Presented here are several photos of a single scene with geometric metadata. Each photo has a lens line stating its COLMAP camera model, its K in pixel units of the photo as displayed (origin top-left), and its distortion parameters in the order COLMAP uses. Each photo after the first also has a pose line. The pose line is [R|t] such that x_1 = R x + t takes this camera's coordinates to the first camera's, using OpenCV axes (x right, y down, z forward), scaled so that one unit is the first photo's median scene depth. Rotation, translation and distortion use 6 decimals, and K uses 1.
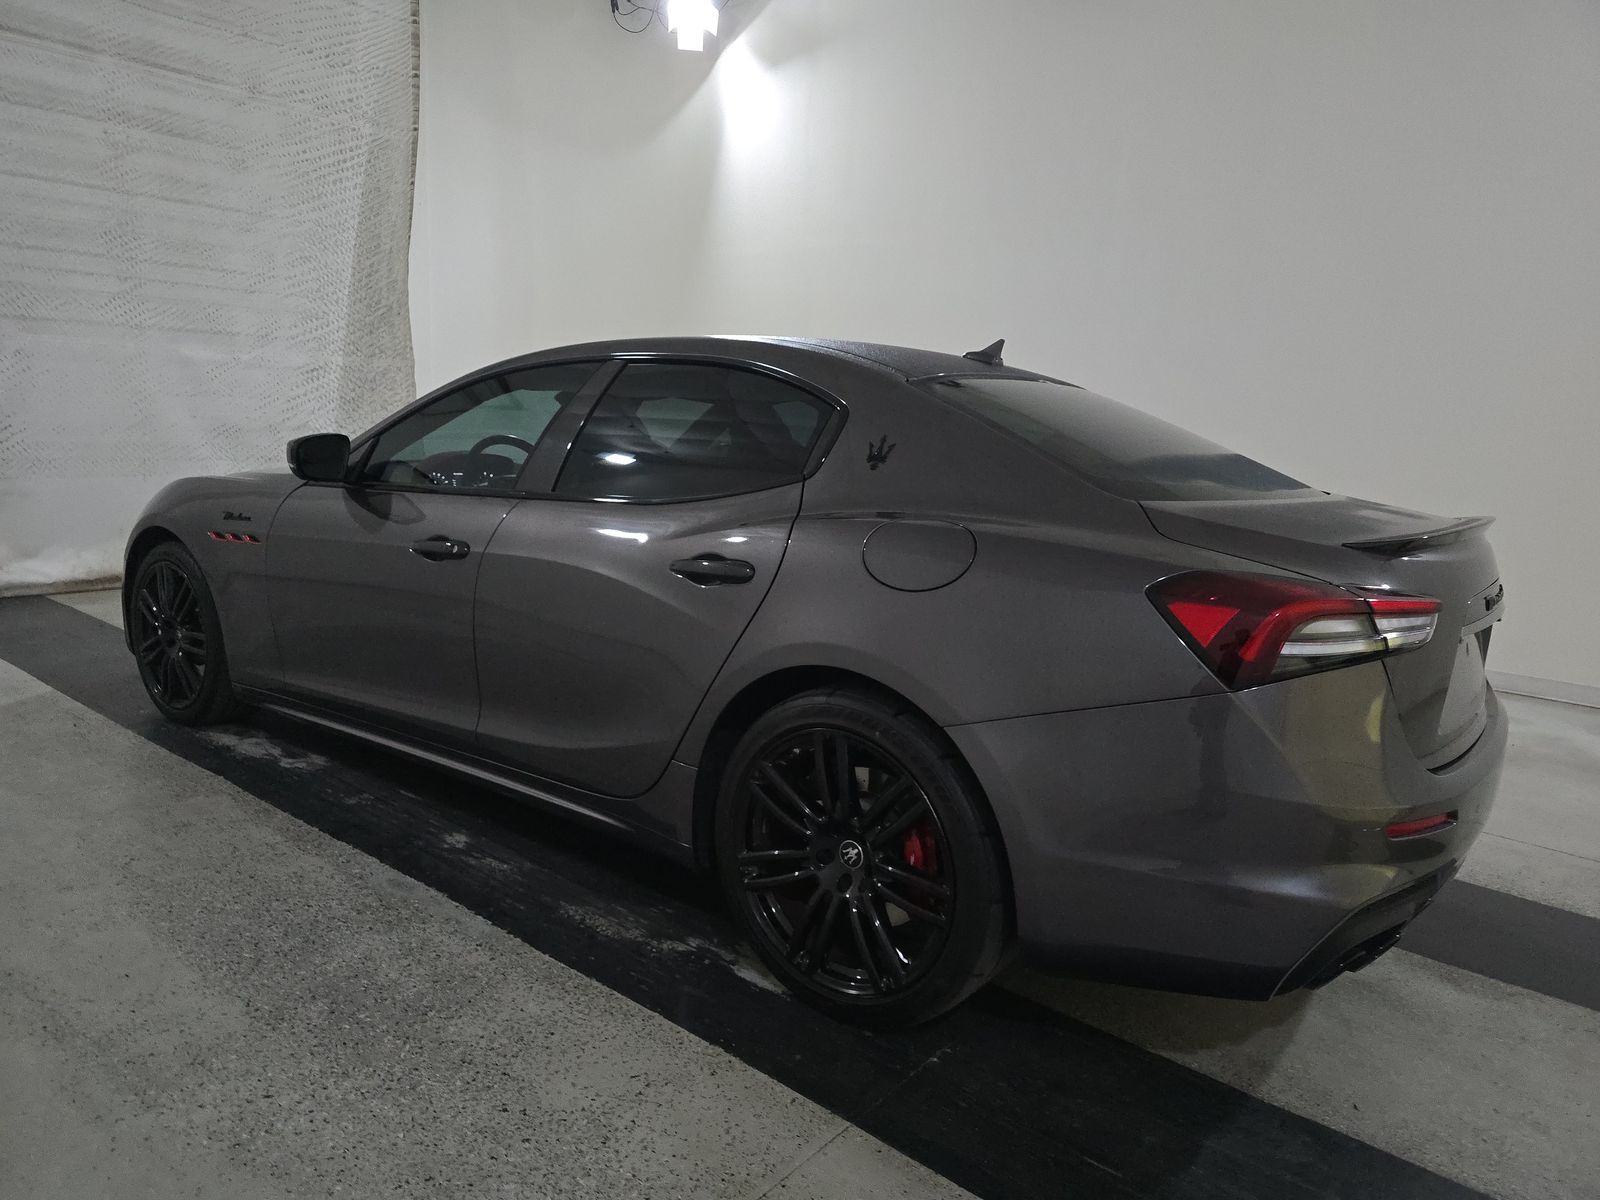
lens RADIAL K [[1072.7, 0, 793.4], [0, 1072.7, 609.4], [0, 0, 1]] dist [0.025937, -0.011213]
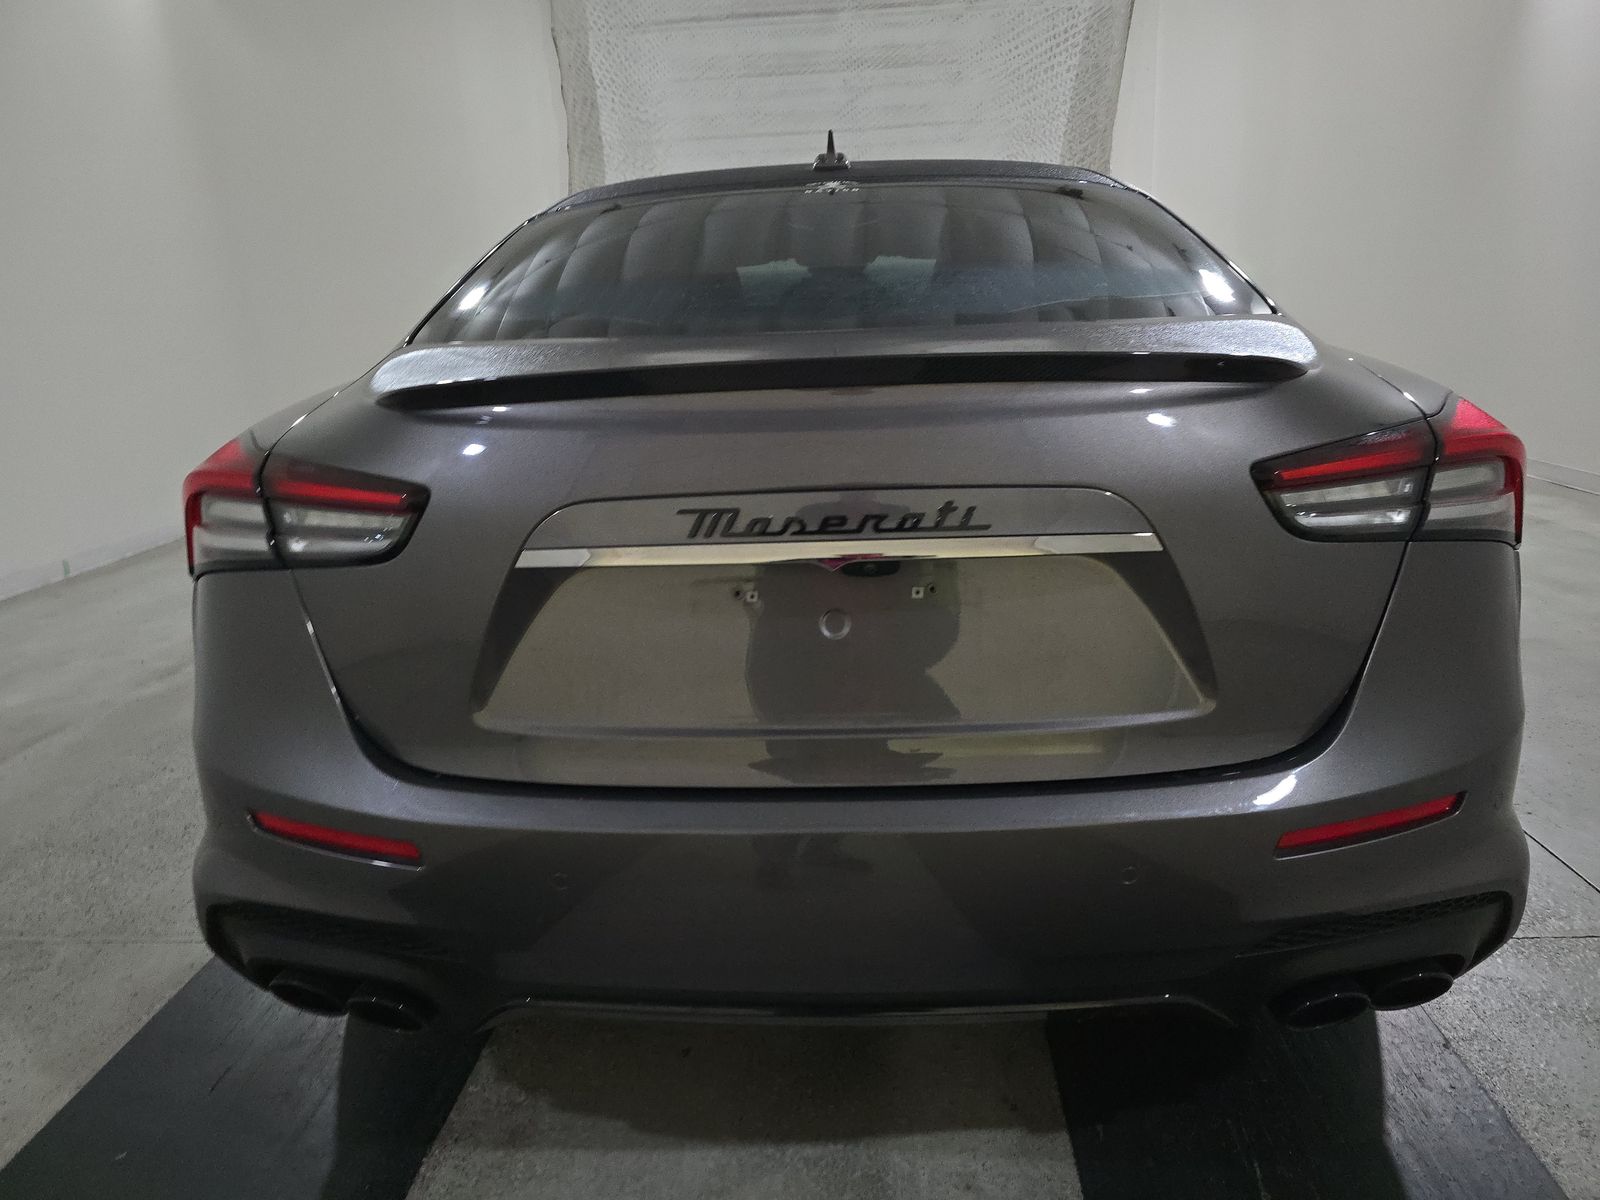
lens RADIAL K [[1072.7, 0, 778.6], [0, 1072.7, 611.1], [0, 0, 1]] dist [0.025937, -0.011213]
pose [[0.573899, 0.154477, -0.804224, 0.322138], [-0.084610, 0.987977, 0.129395, -0.010179], [0.814543, -0.006214, 0.580070, 0.221409]]
